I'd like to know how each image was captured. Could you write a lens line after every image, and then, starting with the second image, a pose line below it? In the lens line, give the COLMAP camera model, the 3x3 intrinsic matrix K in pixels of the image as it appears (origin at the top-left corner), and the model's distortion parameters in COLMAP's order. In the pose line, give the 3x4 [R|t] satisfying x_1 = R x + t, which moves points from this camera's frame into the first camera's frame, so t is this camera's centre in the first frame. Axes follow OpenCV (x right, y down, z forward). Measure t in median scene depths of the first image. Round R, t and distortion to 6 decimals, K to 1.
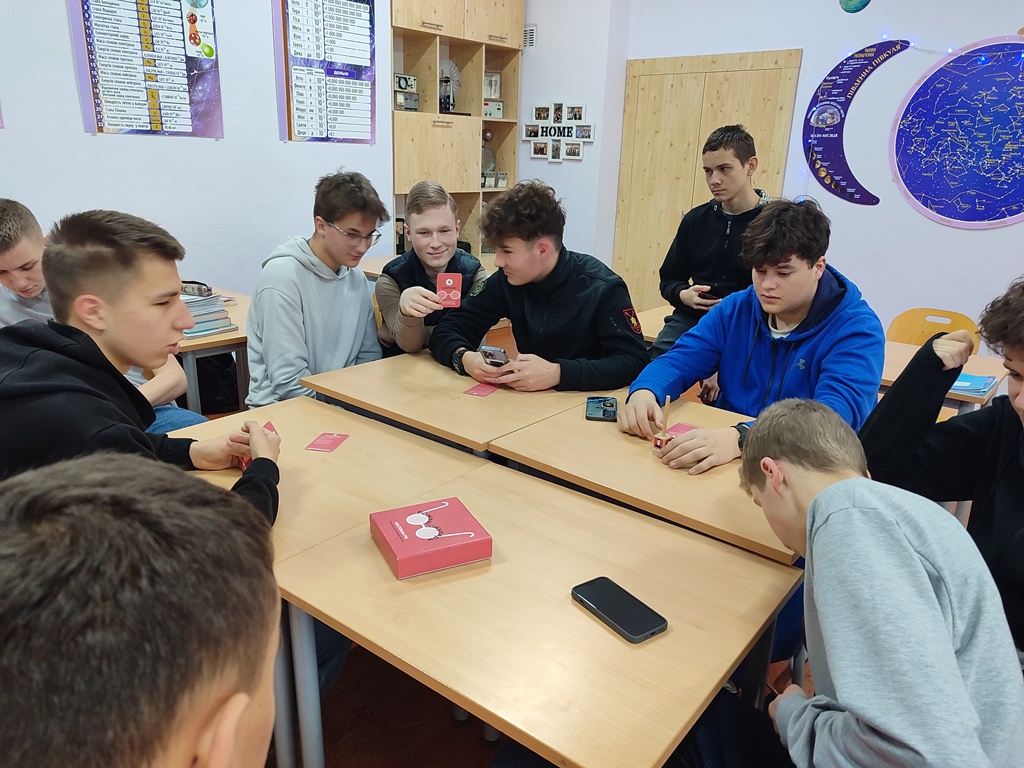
lens RADIAL K [[732.0, 0, 510.7], [0, 732.0, 388.9], [0, 0, 1]] dist [-0.015245, -0.007727]
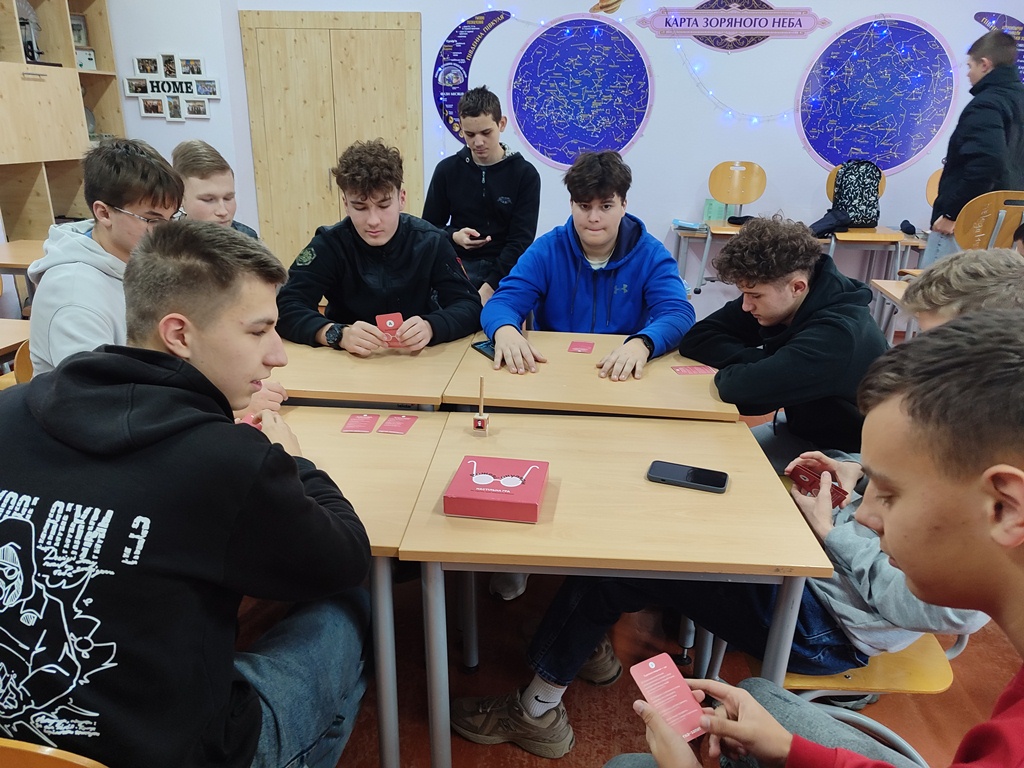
lens RADIAL K [[732.0, 0, 510.9], [0, 732.0, 380.3], [0, 0, 1]] dist [-0.015245, -0.007727]
pose [[0.798299, -0.207991, 0.565206, -0.192997], [0.182859, 0.977877, 0.101581, -0.015911], [-0.573830, 0.022261, 0.818672, 0.042154]]
